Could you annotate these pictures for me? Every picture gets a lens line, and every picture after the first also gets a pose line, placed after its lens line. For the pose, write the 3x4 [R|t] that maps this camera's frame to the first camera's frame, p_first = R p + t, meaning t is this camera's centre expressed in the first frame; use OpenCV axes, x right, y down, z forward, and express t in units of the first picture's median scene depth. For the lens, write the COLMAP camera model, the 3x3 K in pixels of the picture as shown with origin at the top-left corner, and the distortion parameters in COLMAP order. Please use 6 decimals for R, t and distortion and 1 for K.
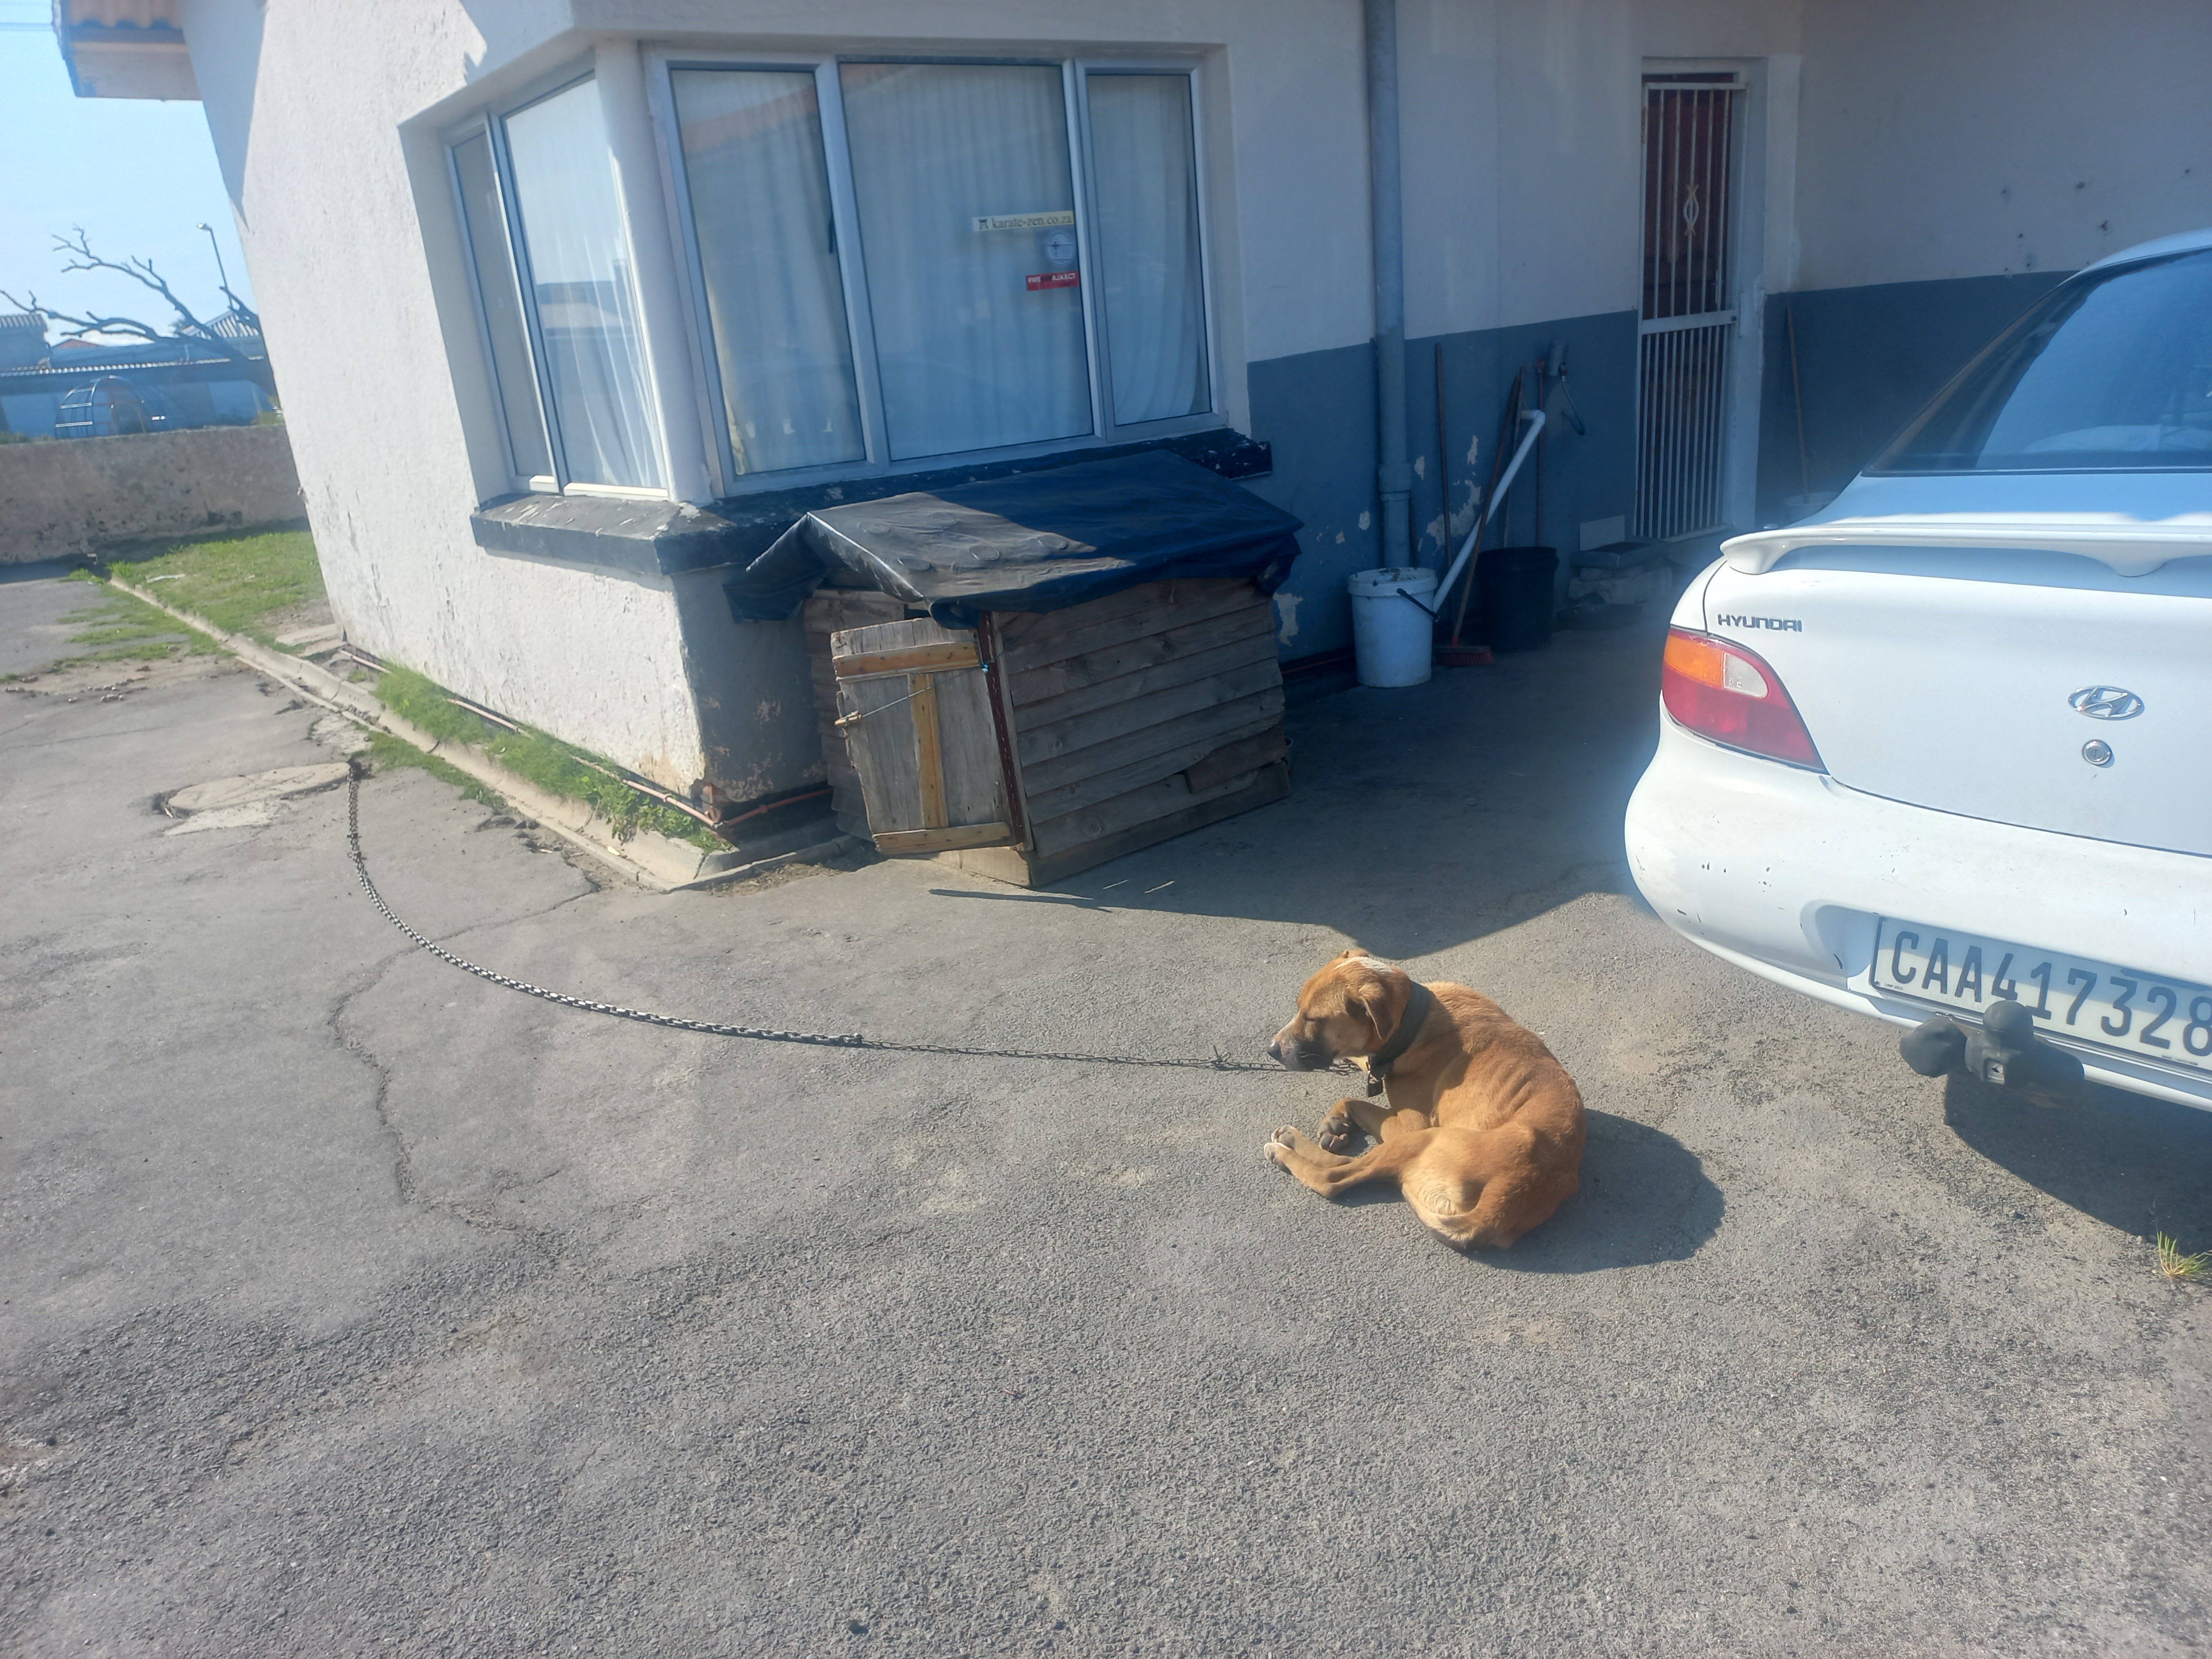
lens RADIAL K [[1591.6, 0, 1150.3], [0, 1591.6, 837.3], [0, 0, 1]] dist [0.025124, 0.008646]
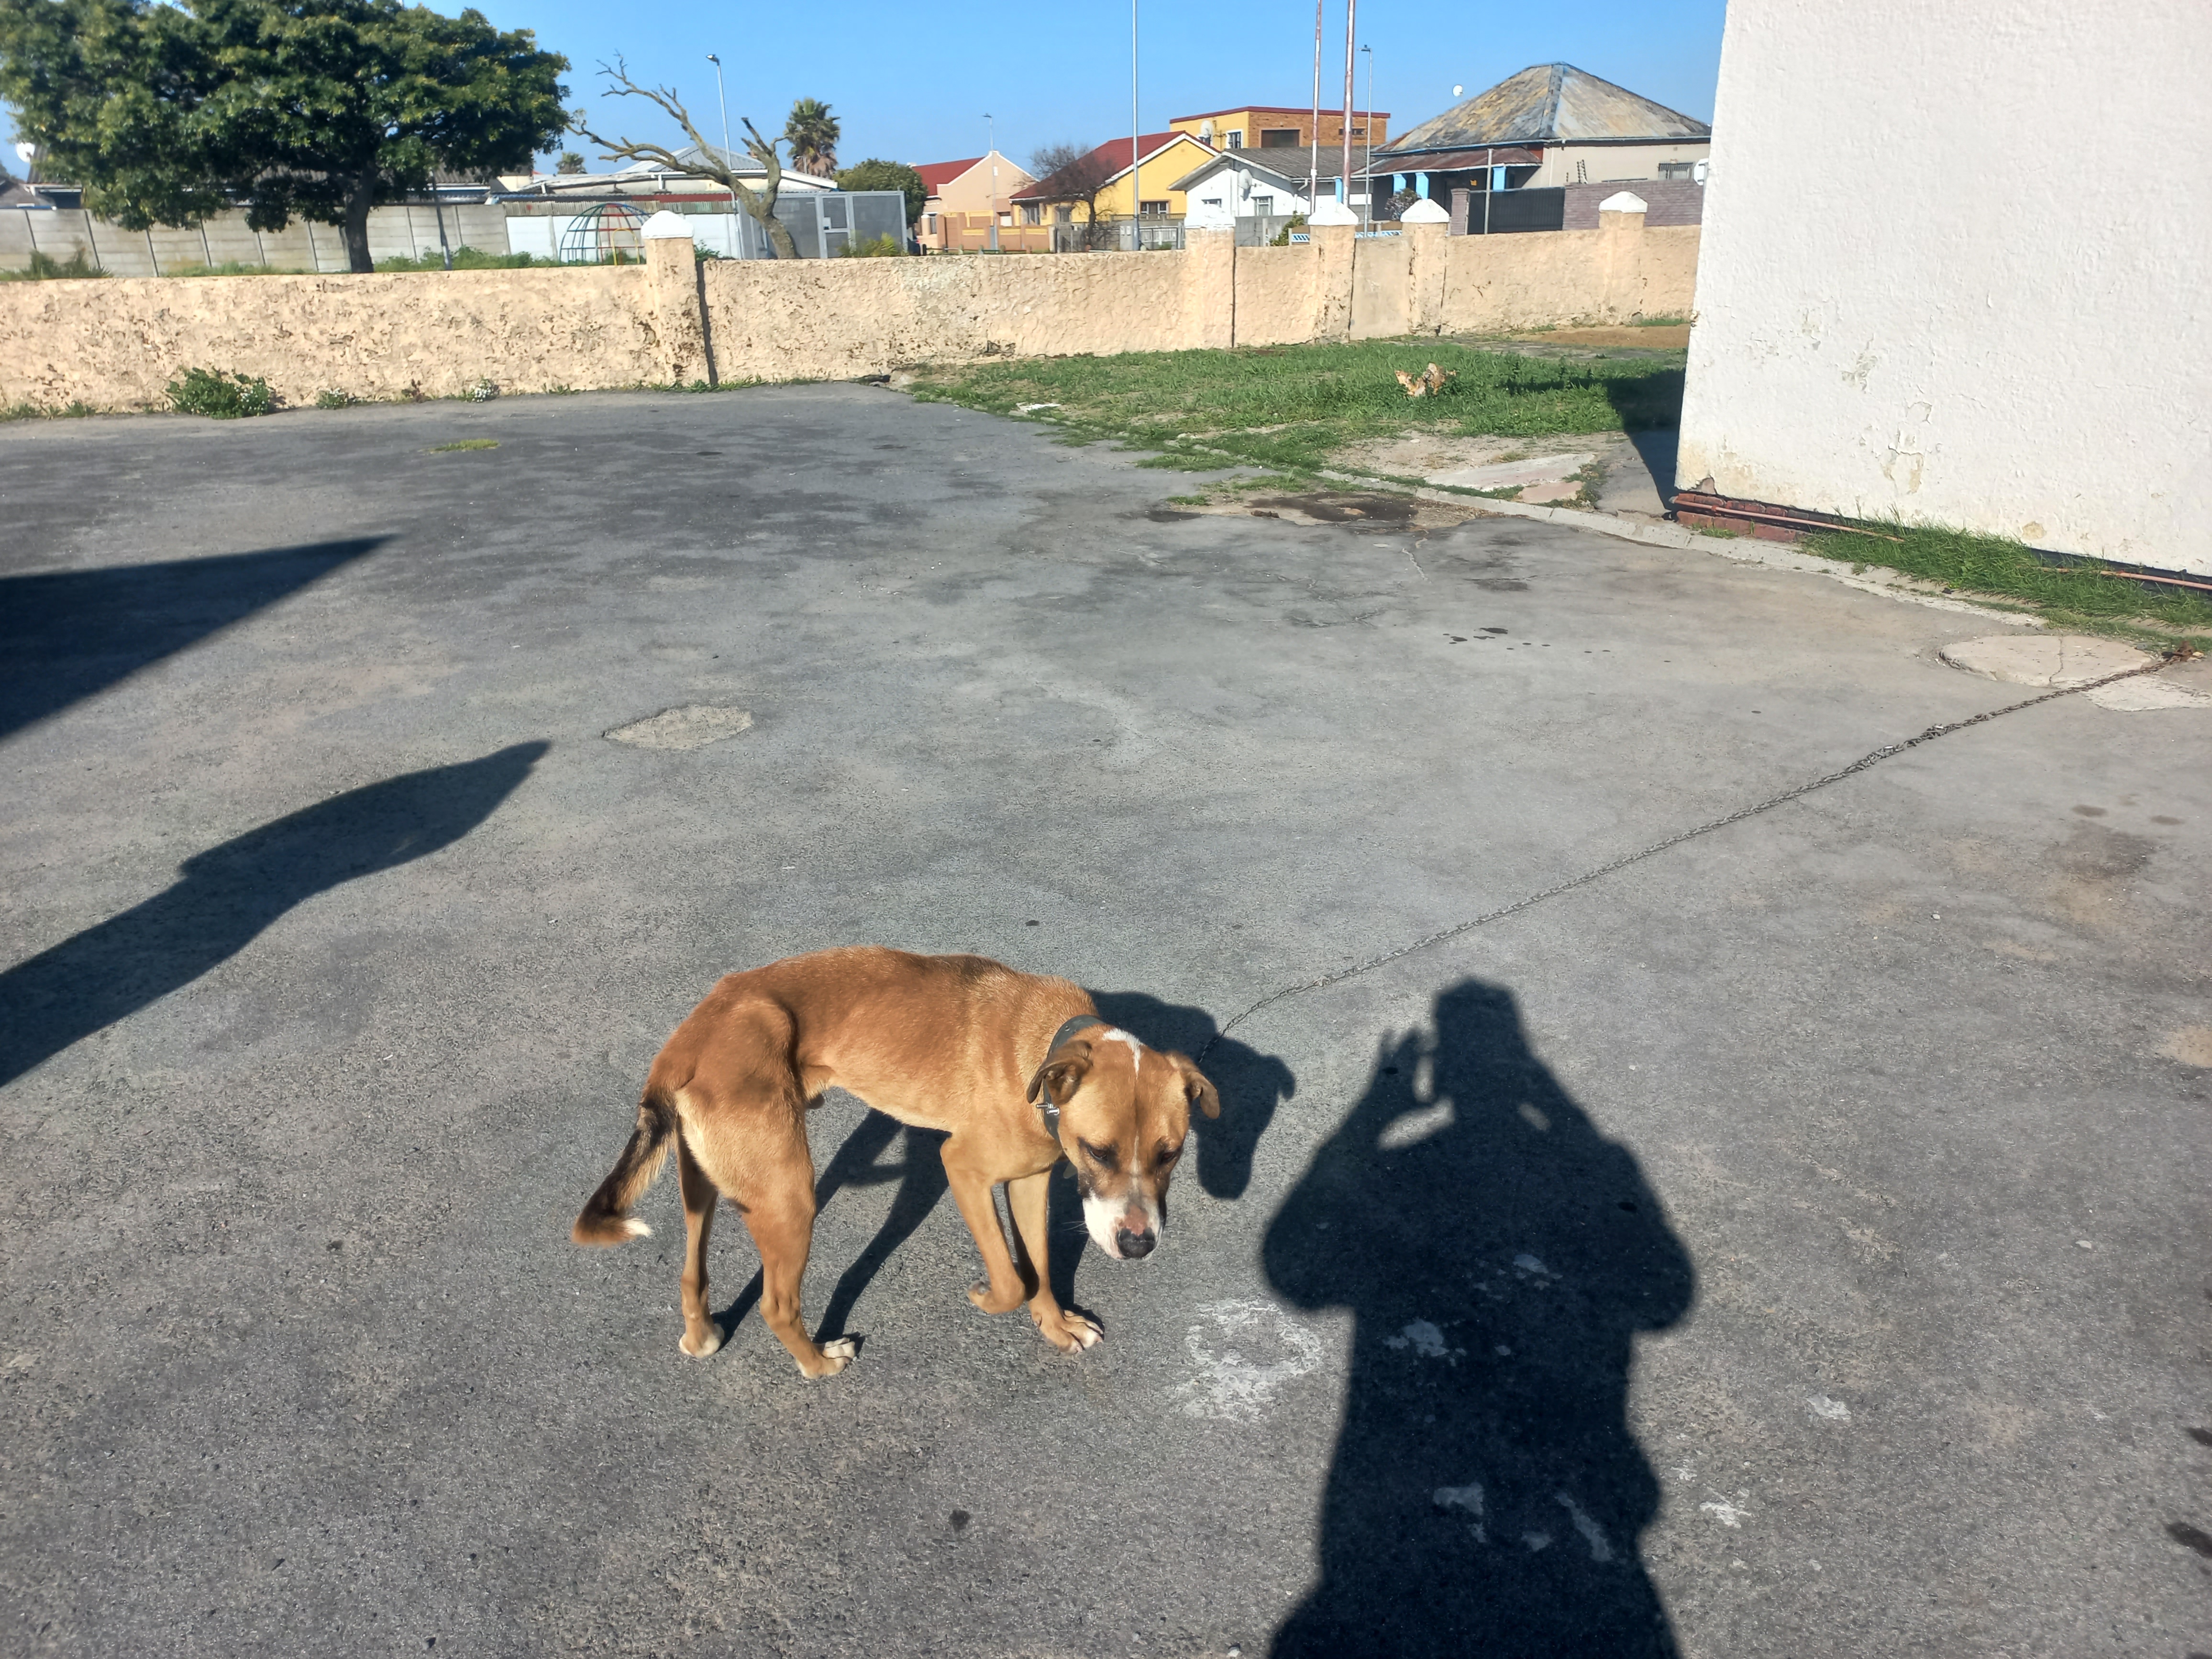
lens RADIAL K [[1591.6, 0, 1100.6], [0, 1591.6, 853.7], [0, 0, 1]] dist [0.025124, 0.008646]
pose [[0.981642, 0.122300, -0.146361, -0.734261], [-0.111395, 0.990507, 0.080544, 0.047631], [0.154822, -0.062761, 0.985947, 0.064068]]
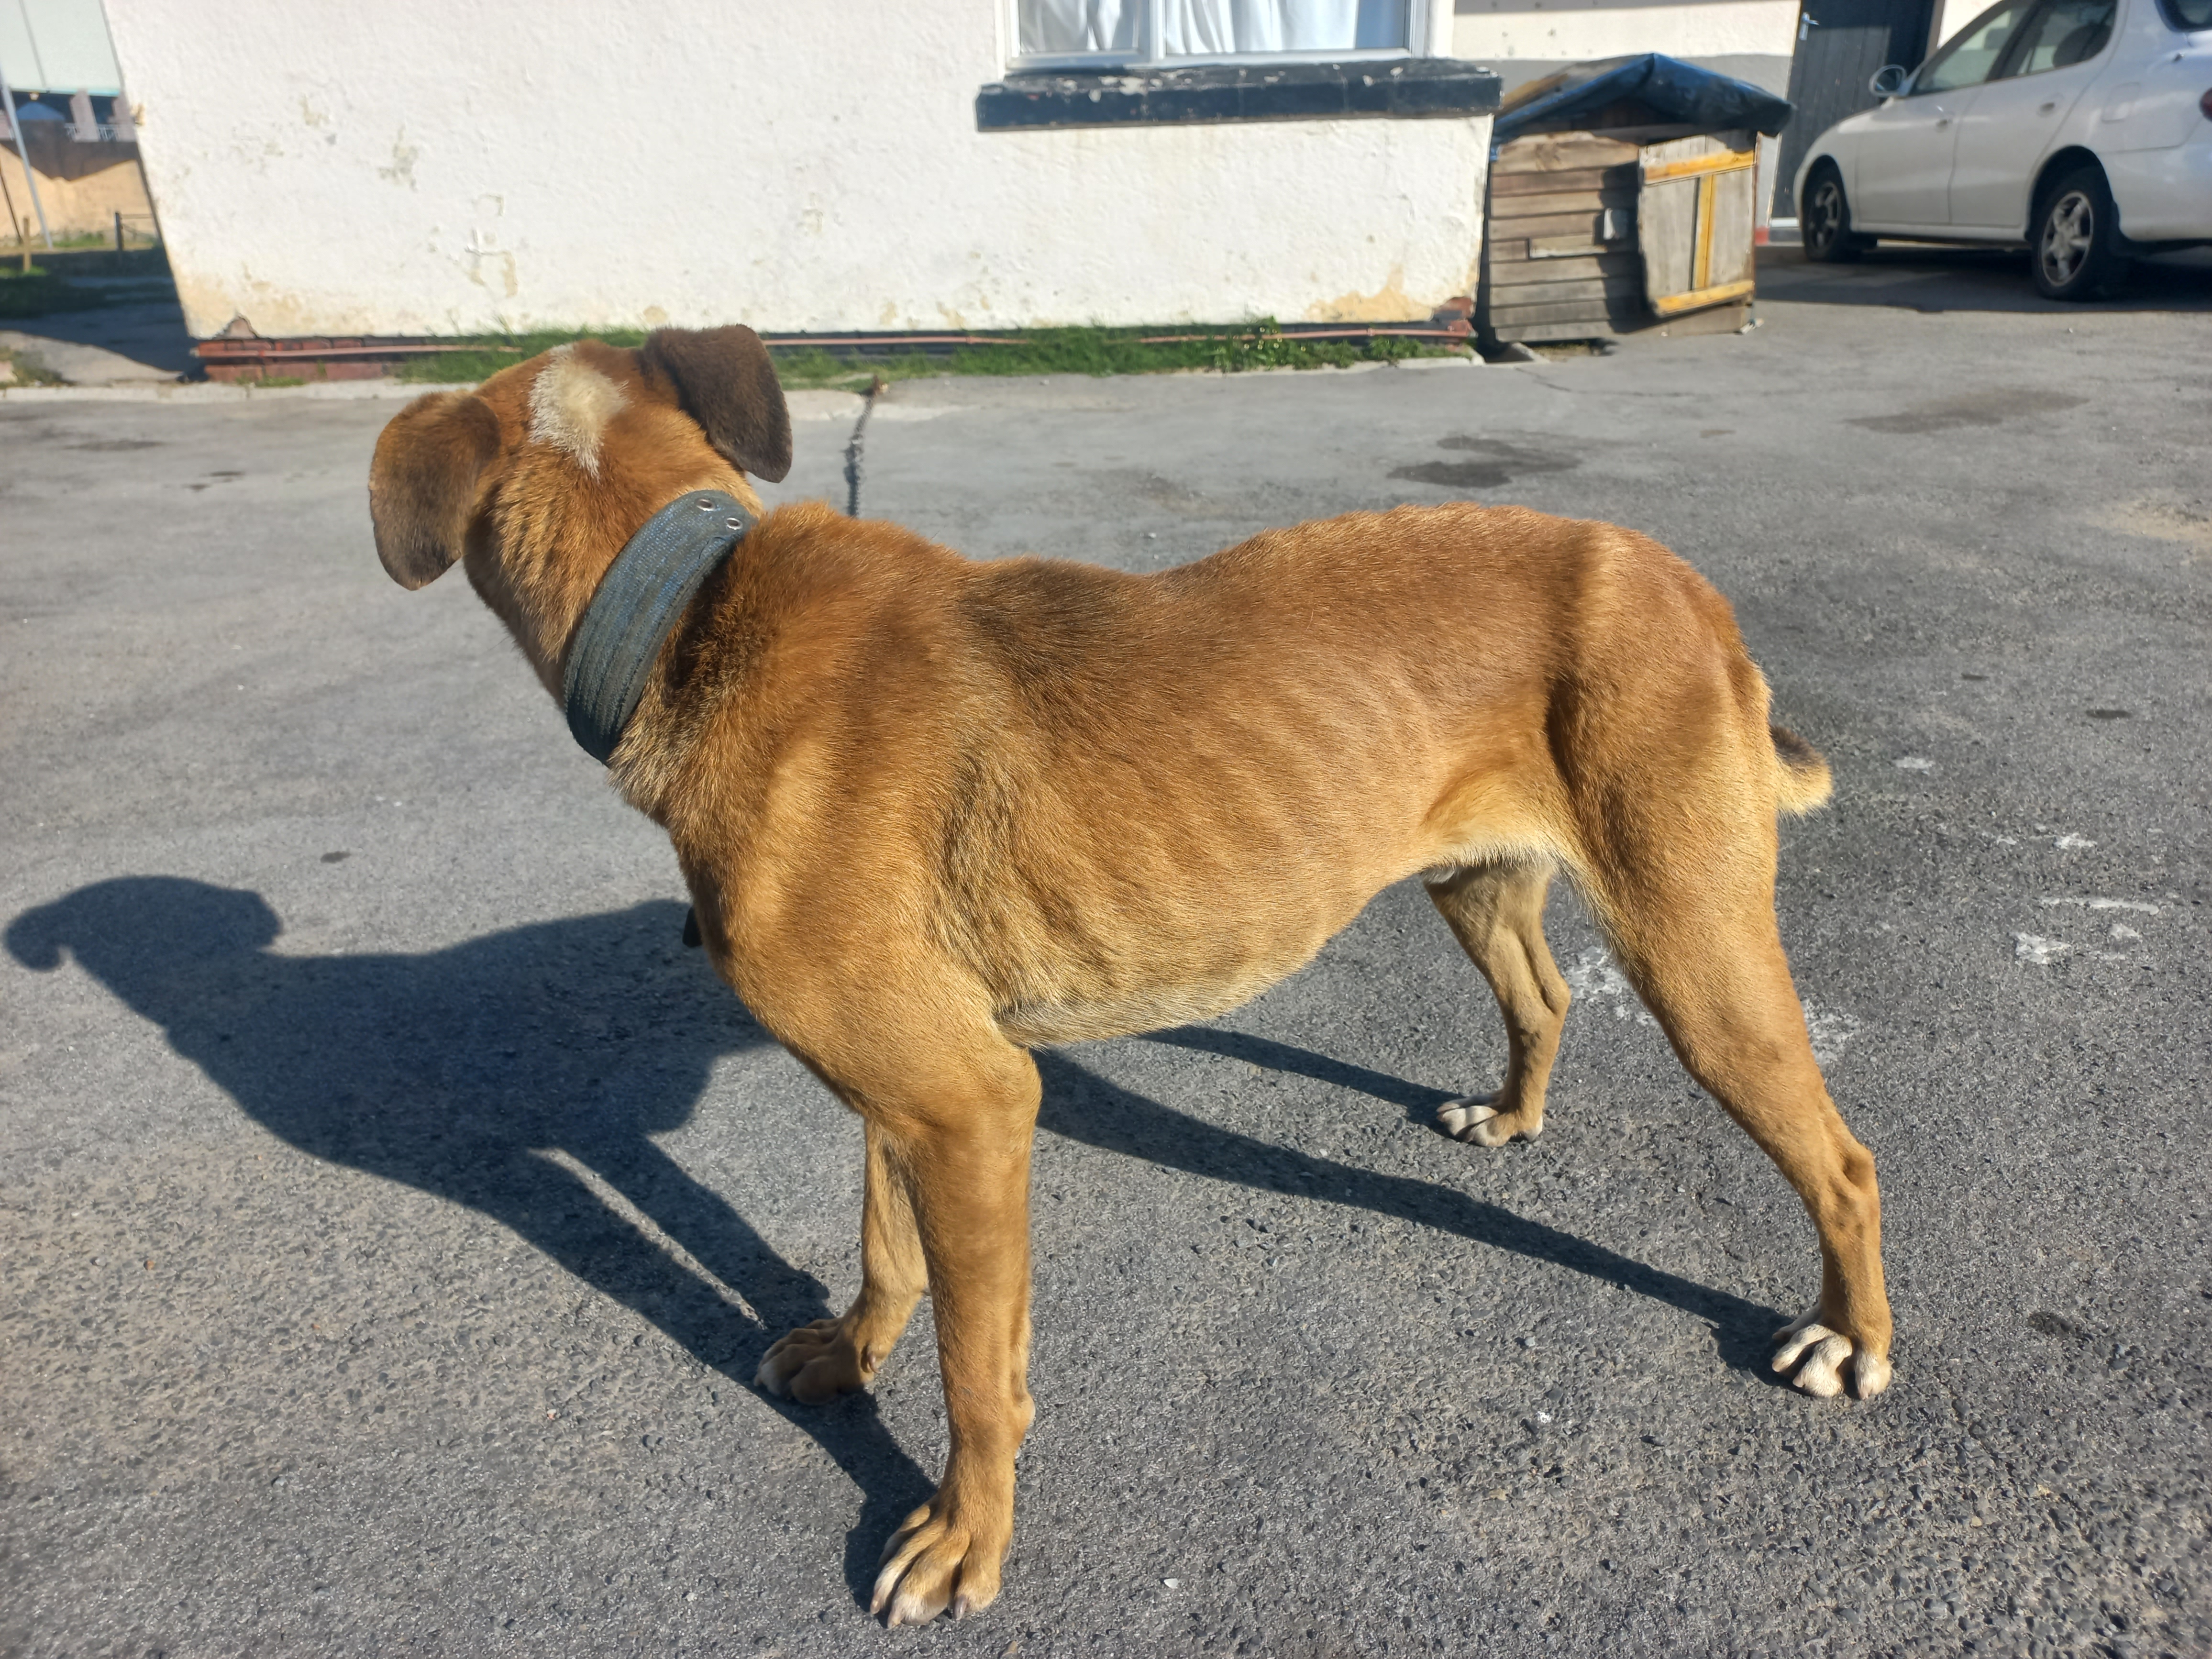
lens RADIAL K [[1591.6, 0, 1108.7], [0, 1591.6, 835.8], [0, 0, 1]] dist [0.025124, 0.008646]
pose [[0.637127, -0.235036, 0.734049, -0.913487], [0.207846, 0.969482, 0.130017, 0.094540], [-0.742206, 0.069731, 0.666534, 0.254544]]
